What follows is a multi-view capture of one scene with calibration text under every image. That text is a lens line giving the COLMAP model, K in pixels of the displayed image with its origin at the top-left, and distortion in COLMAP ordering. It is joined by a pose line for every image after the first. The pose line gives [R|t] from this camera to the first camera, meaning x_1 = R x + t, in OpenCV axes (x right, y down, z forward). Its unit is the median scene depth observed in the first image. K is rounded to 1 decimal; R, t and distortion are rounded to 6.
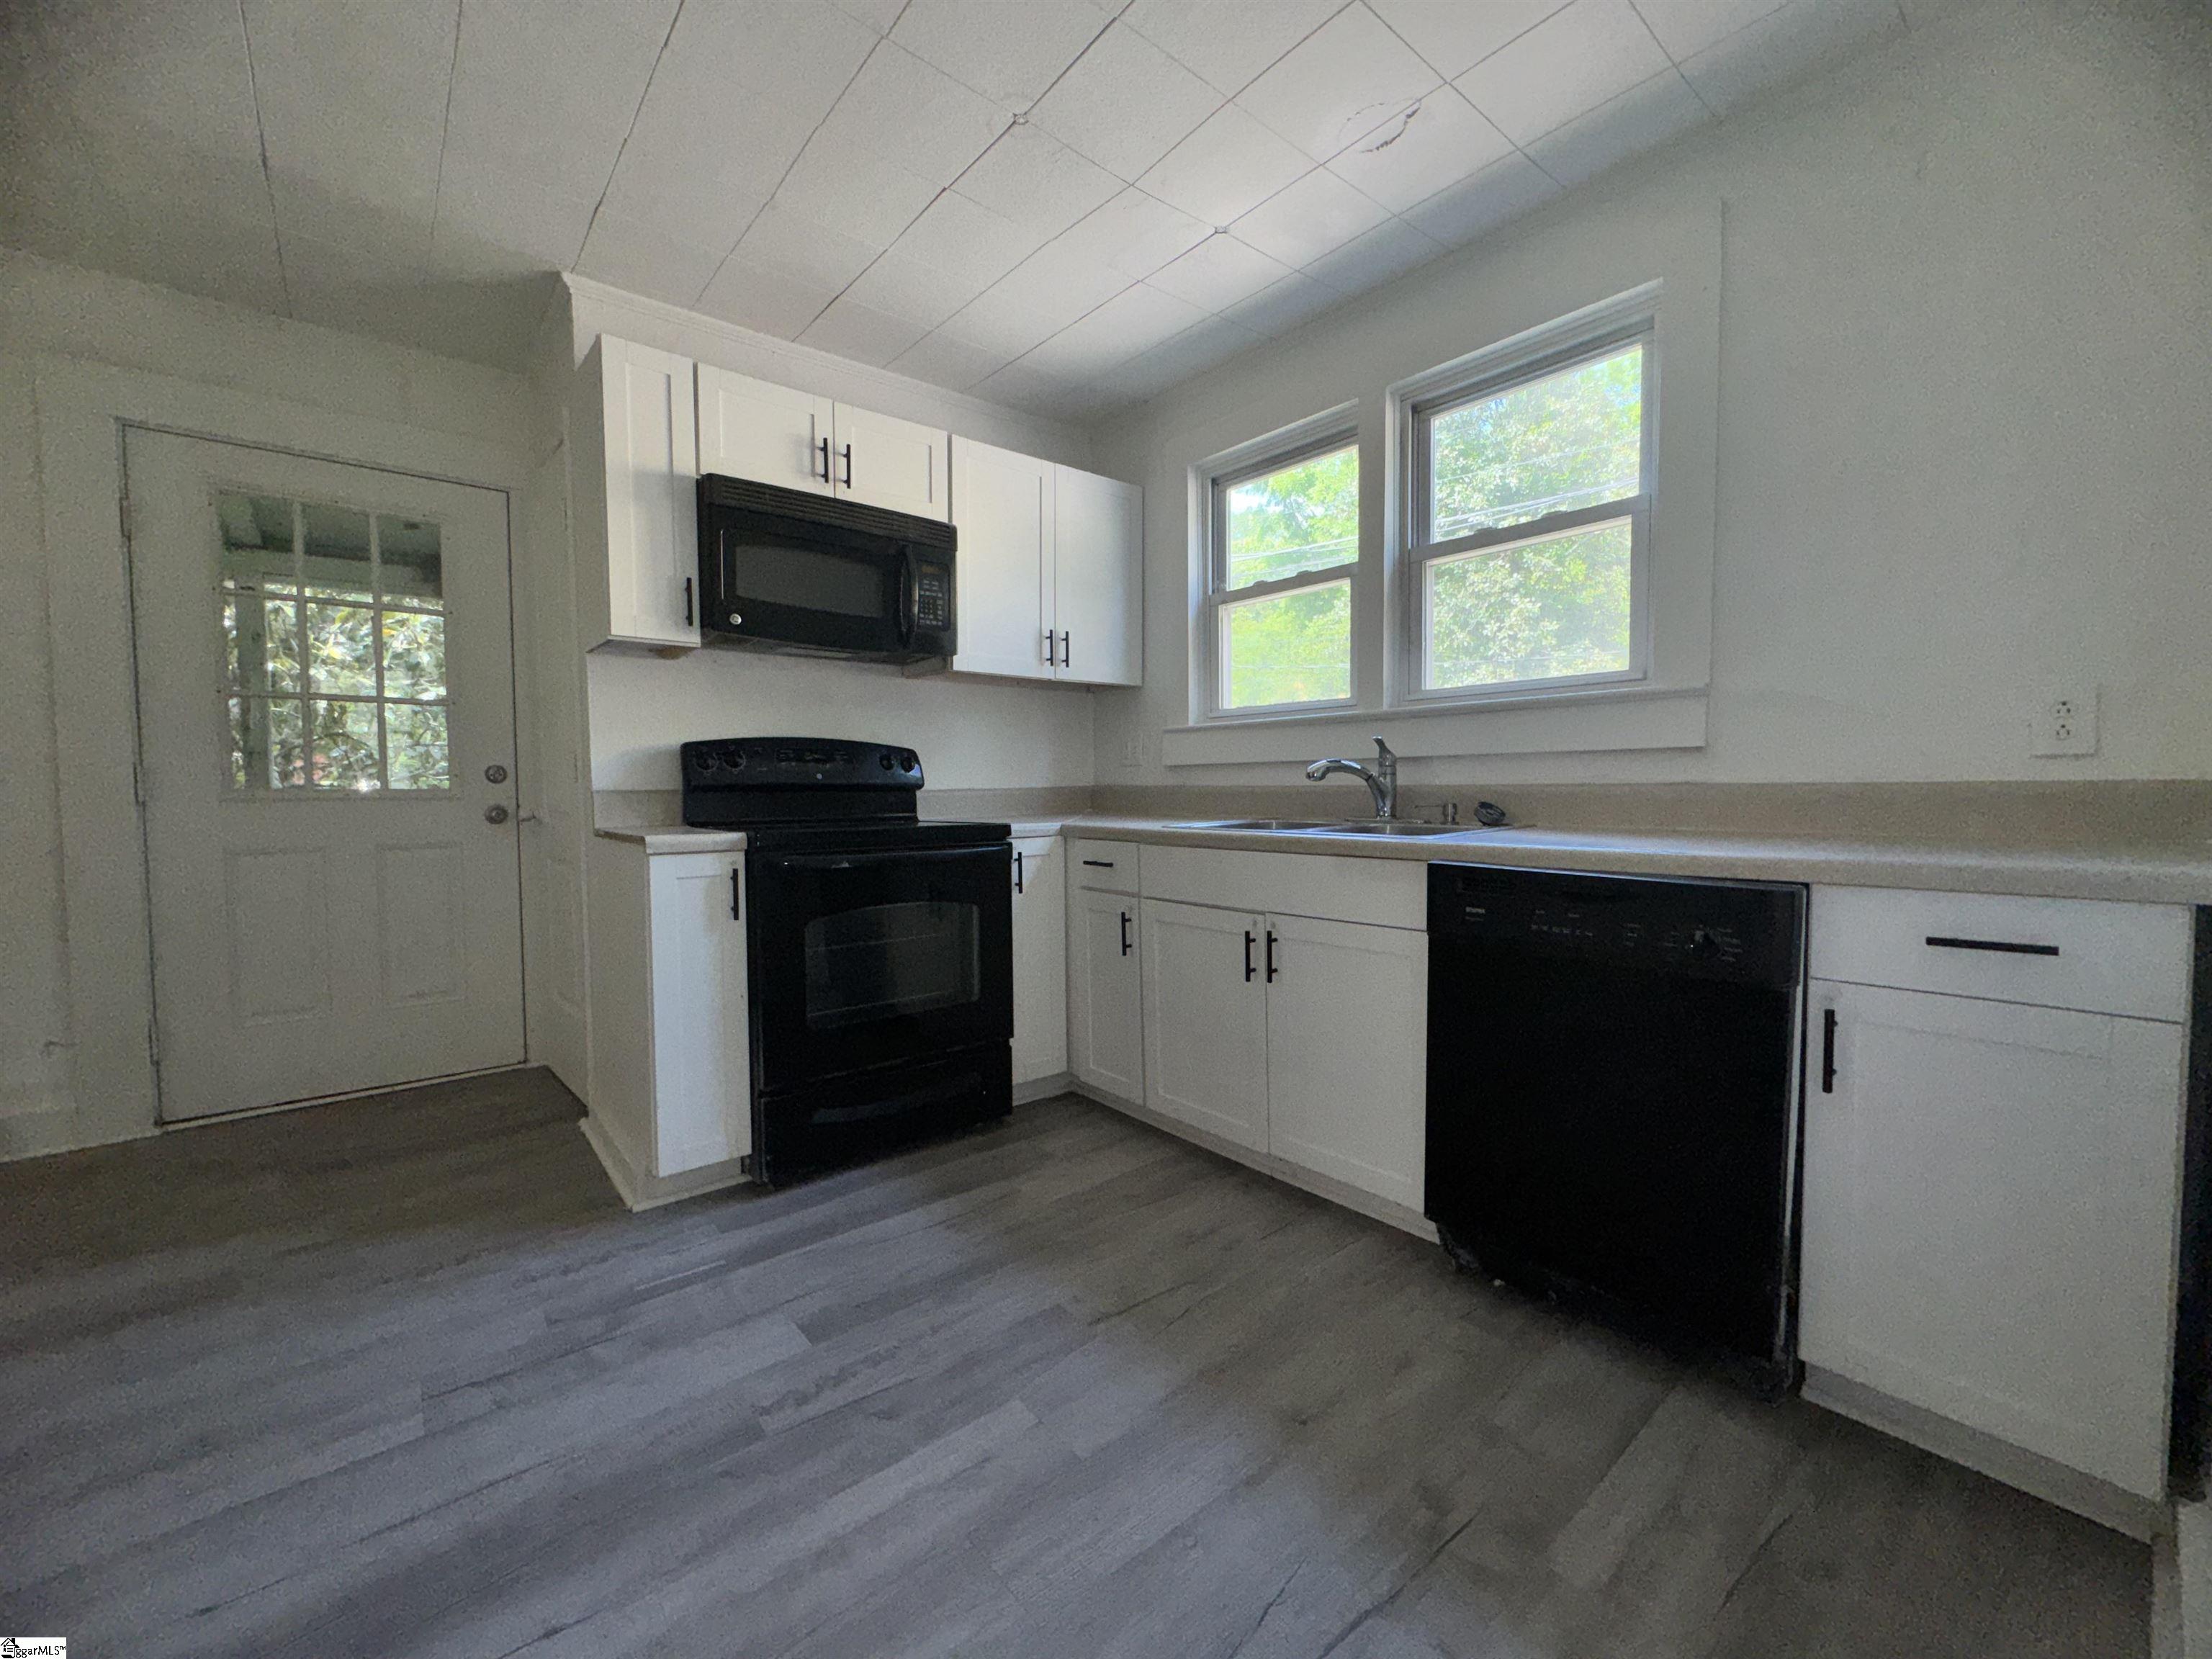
lens RADIAL K [[886.6, 0, 1111.3], [0, 886.6, 823.5], [0, 0, 1]] dist [-0.006398, 0.001470]
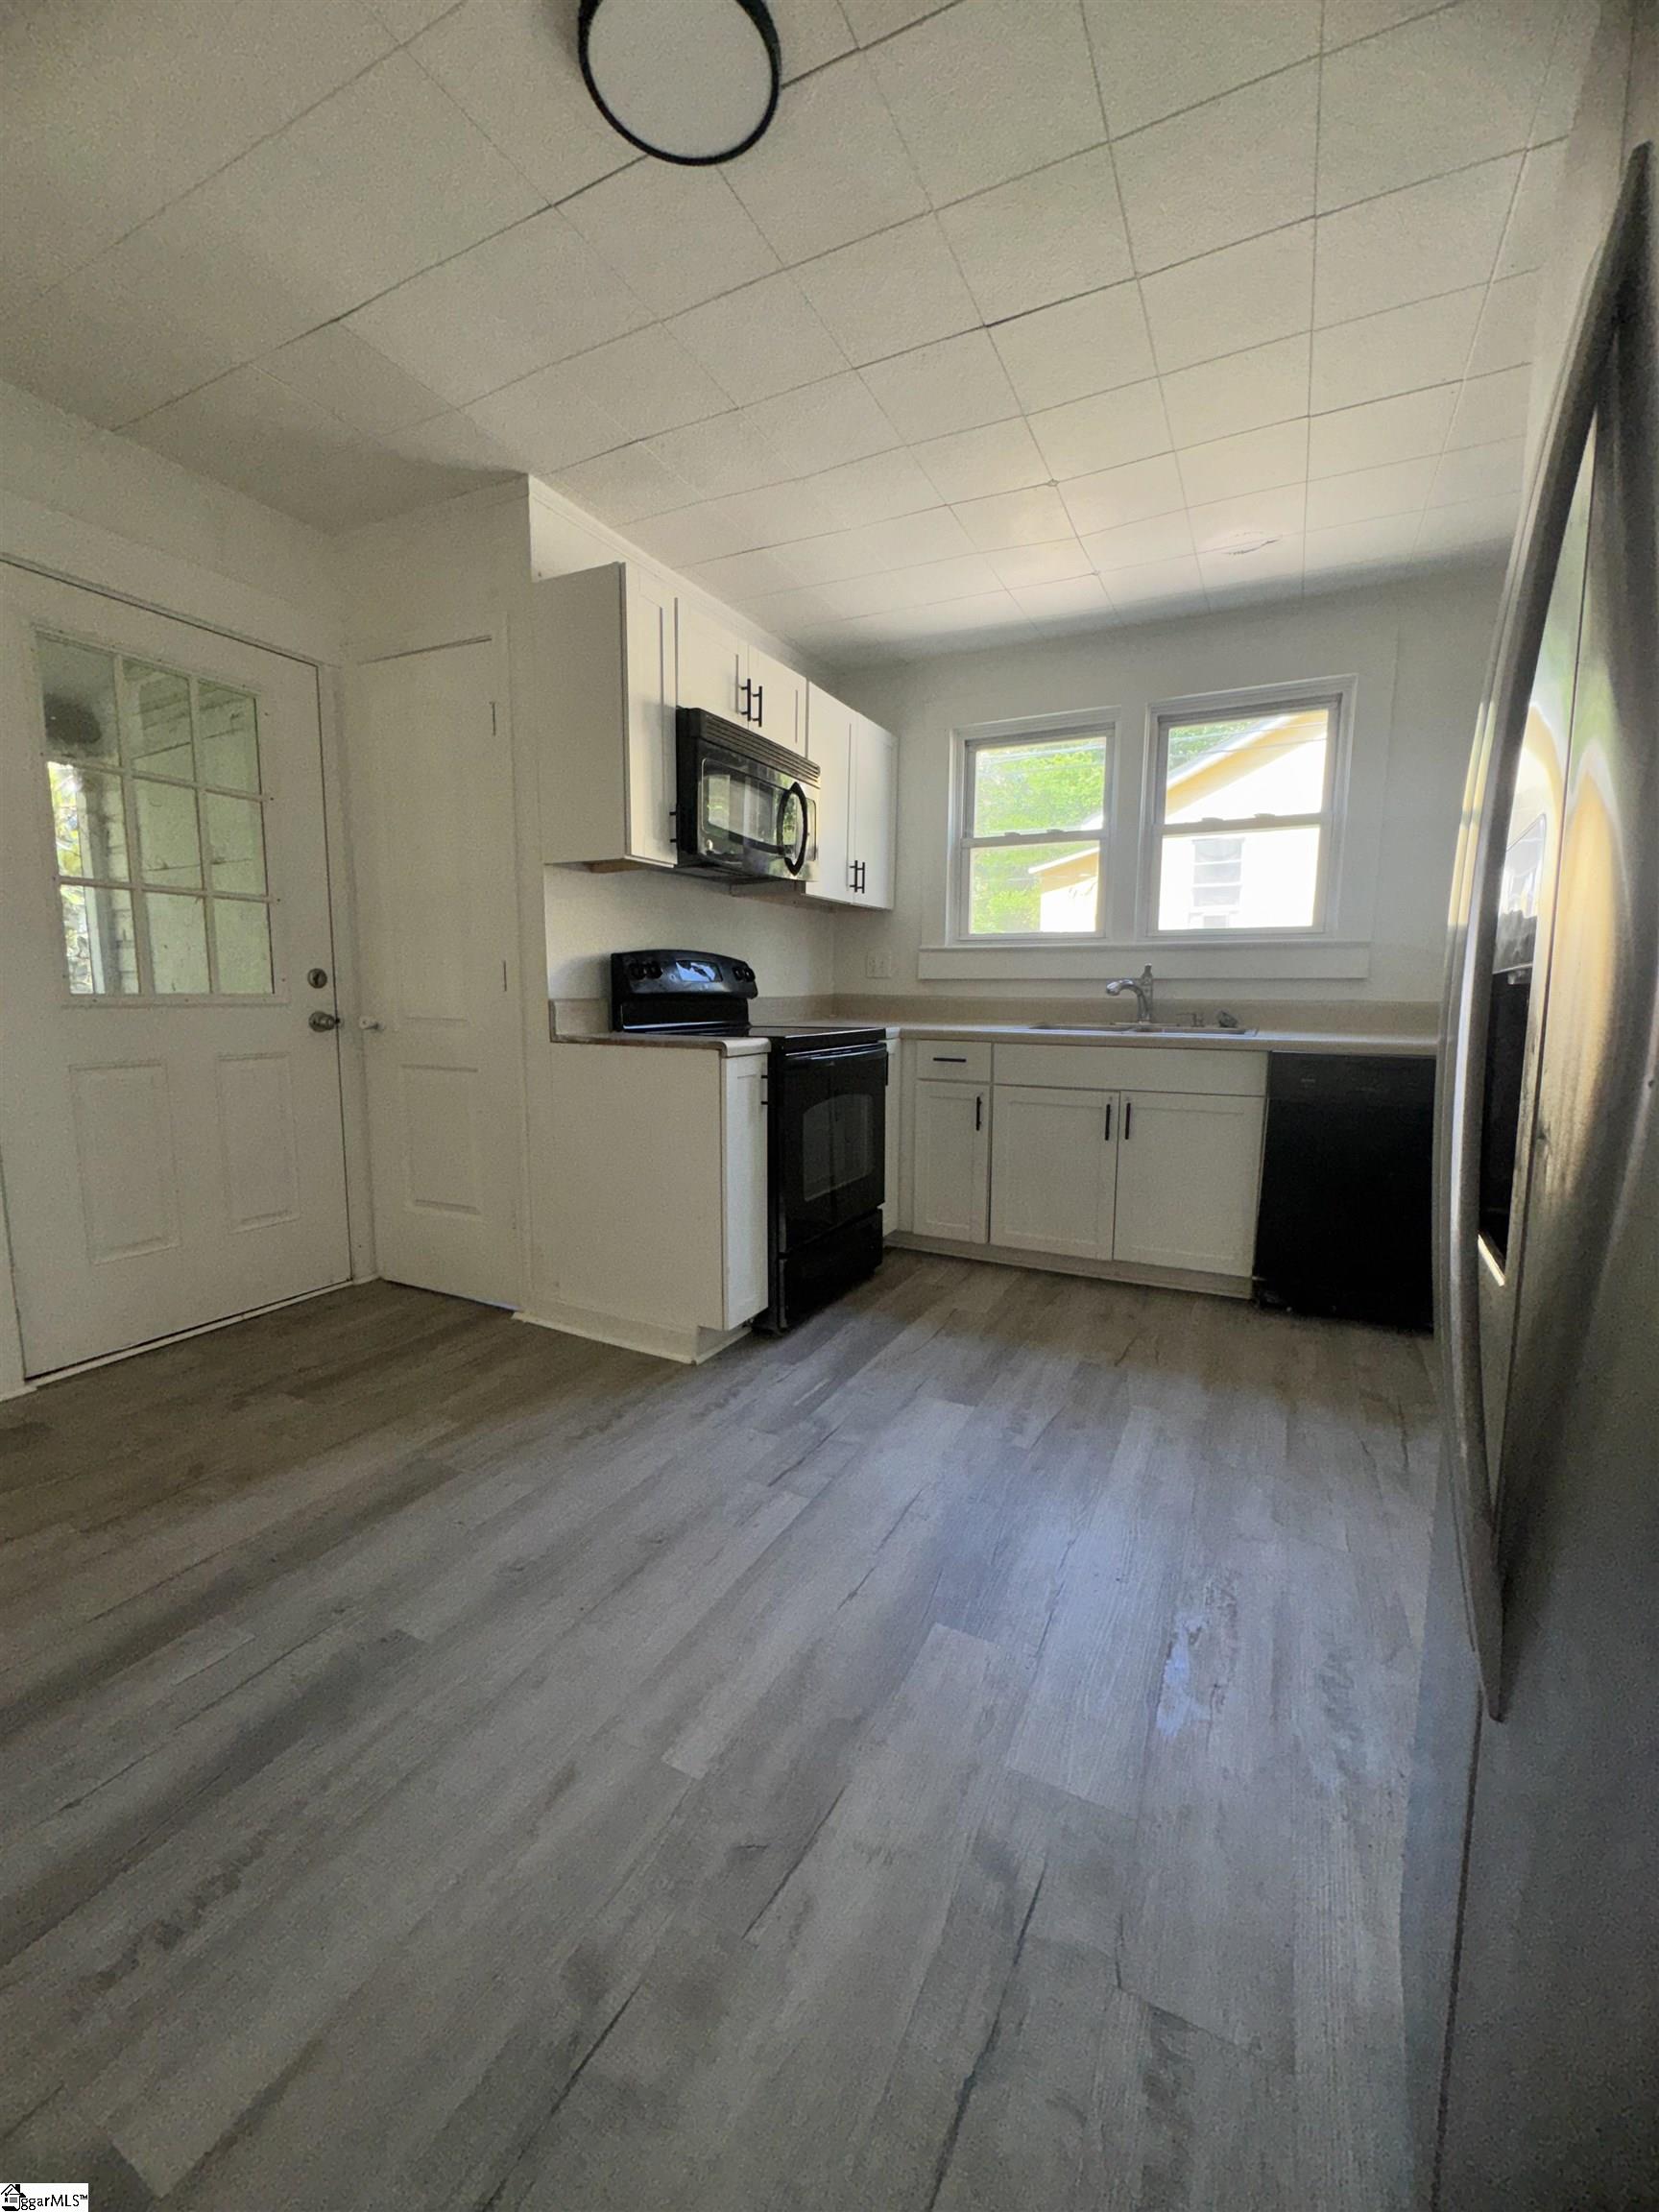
lens RADIAL K [[886.6, 0, 836.9], [0, 886.6, 1101.1], [0, 0, 1]] dist [-0.006398, 0.001470]
pose [[0.919263, -0.038376, 0.391768, -0.766186], [0.004694, 0.996235, 0.086572, -0.006796], [-0.393615, -0.077744, 0.915982, -0.108590]]
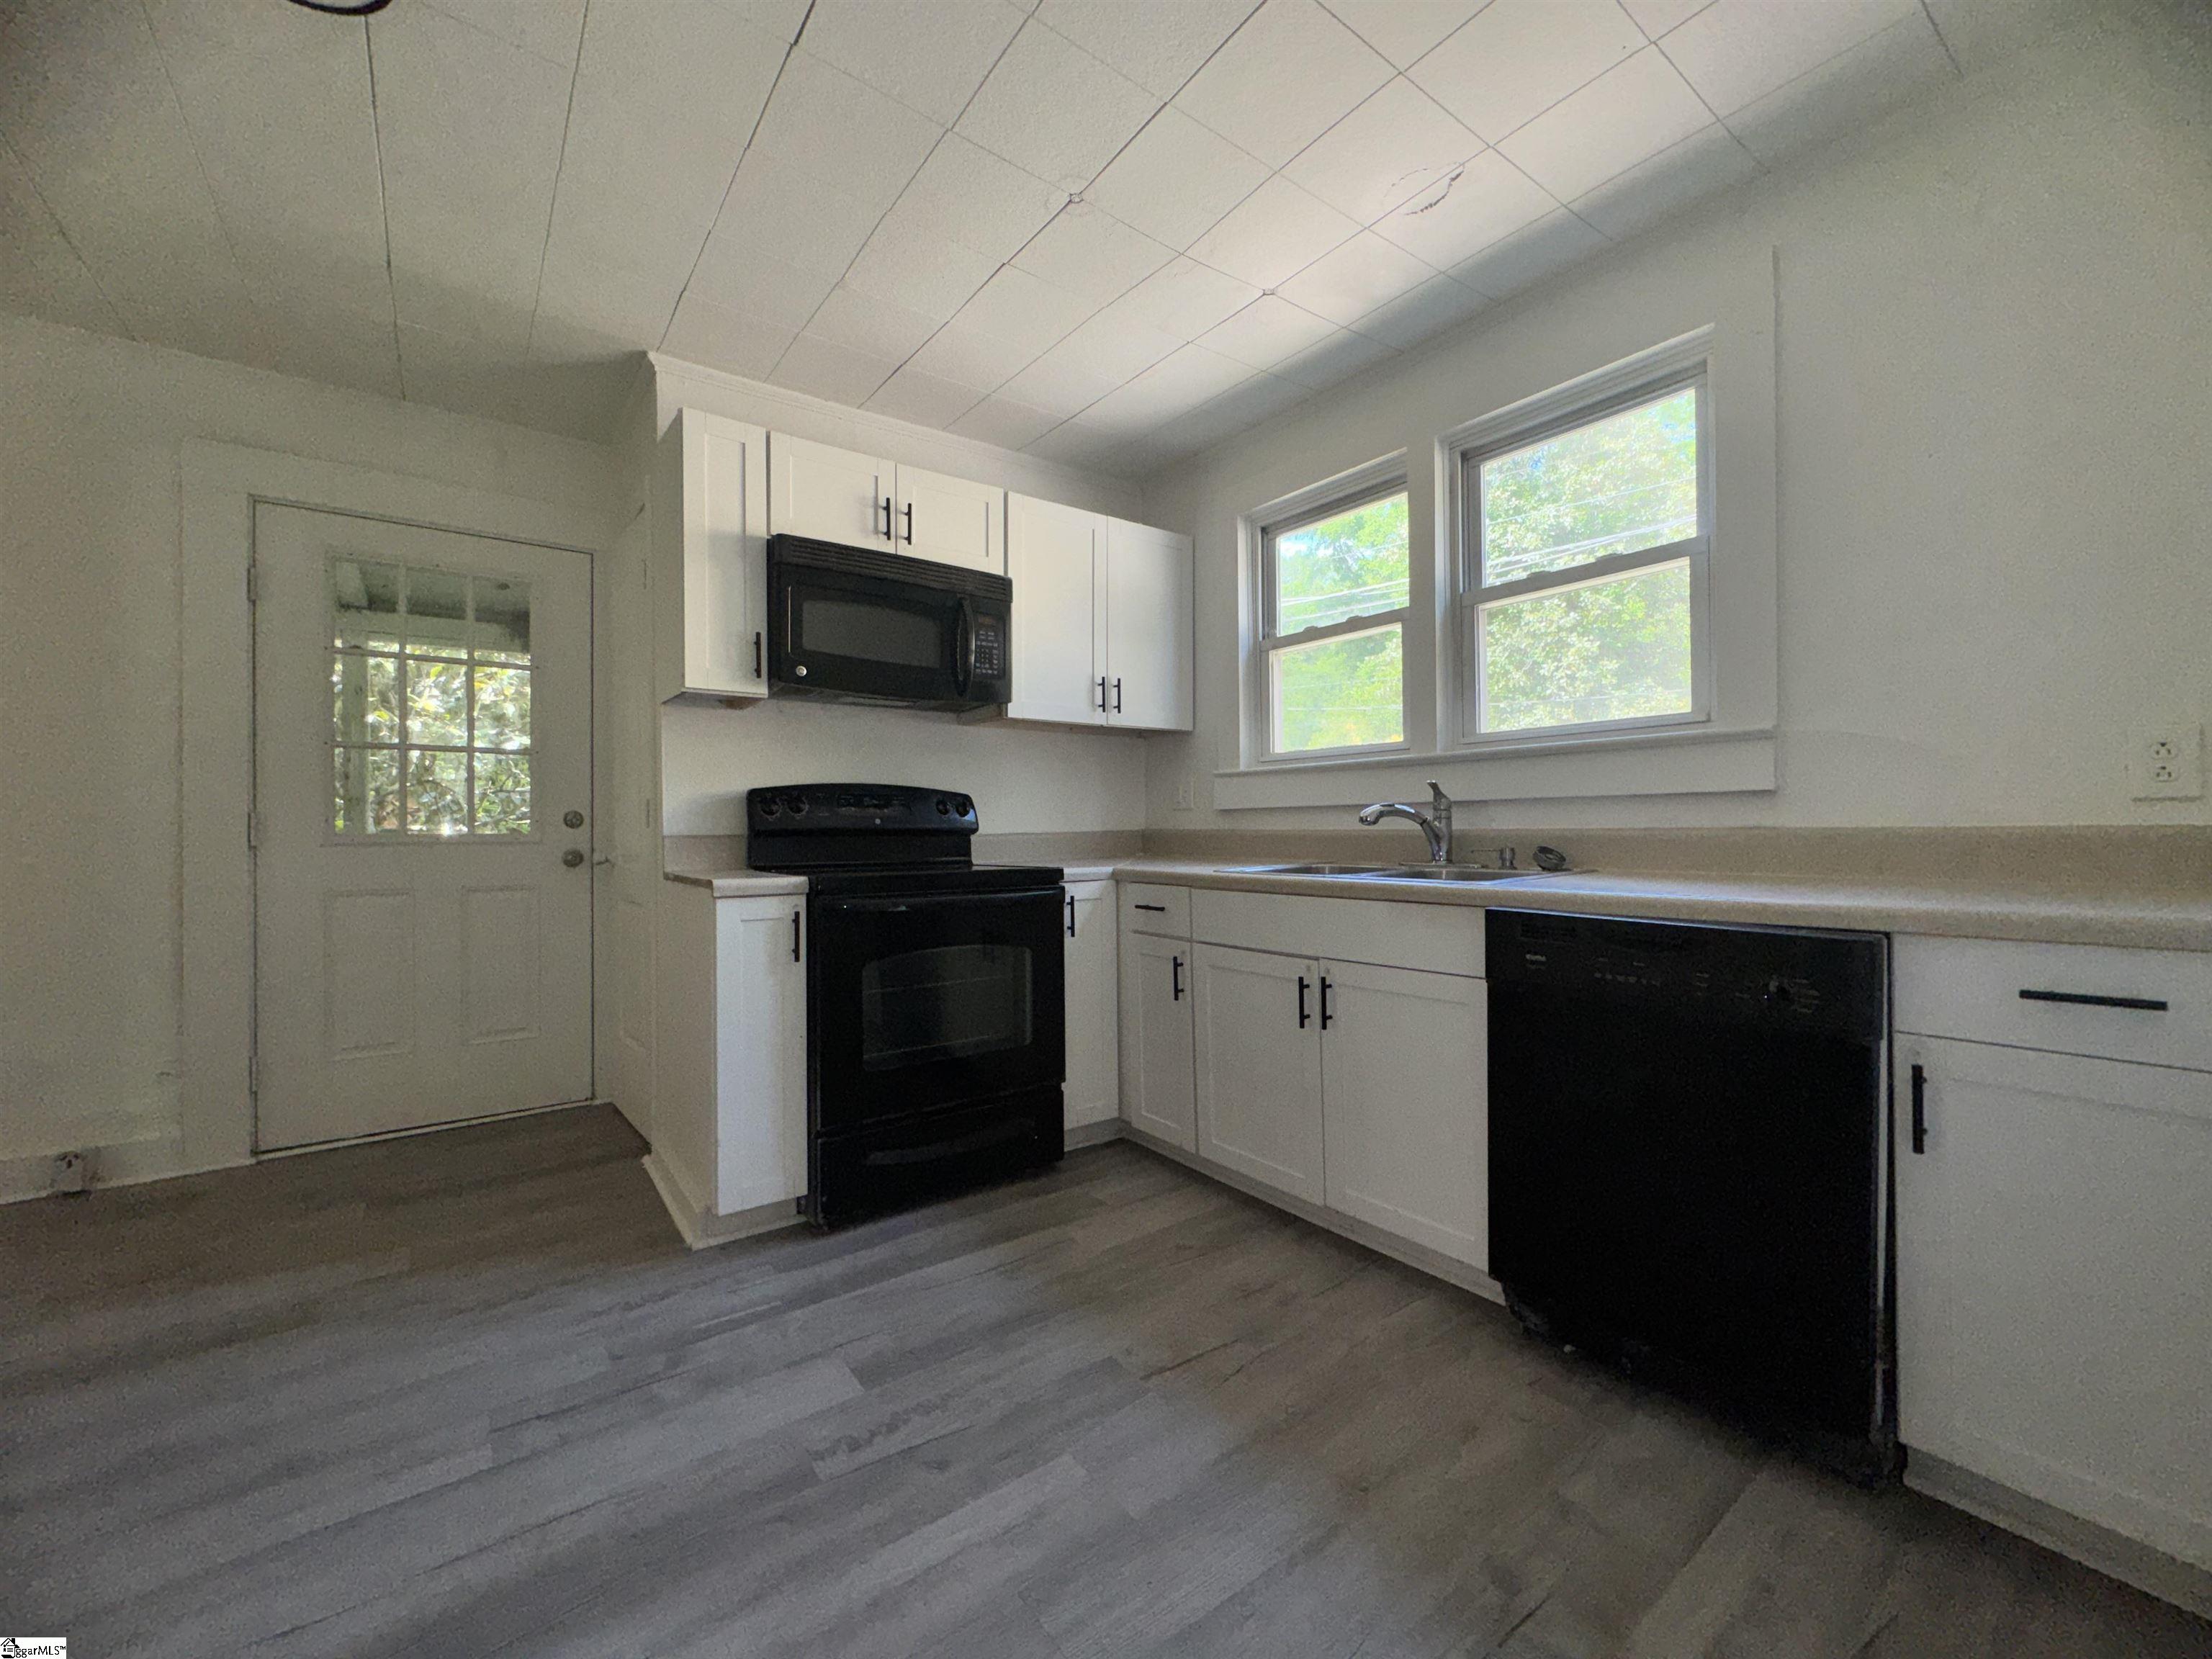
lens RADIAL K [[886.6, 0, 1110.5], [0, 886.6, 824.2], [0, 0, 1]] dist [-0.006398, 0.001470]
pose [[0.998352, -0.001547, -0.057369, -0.002141], [-0.001170, 0.998880, -0.047294, -0.002167], [0.057378, 0.047284, 0.997232, -0.008790]]
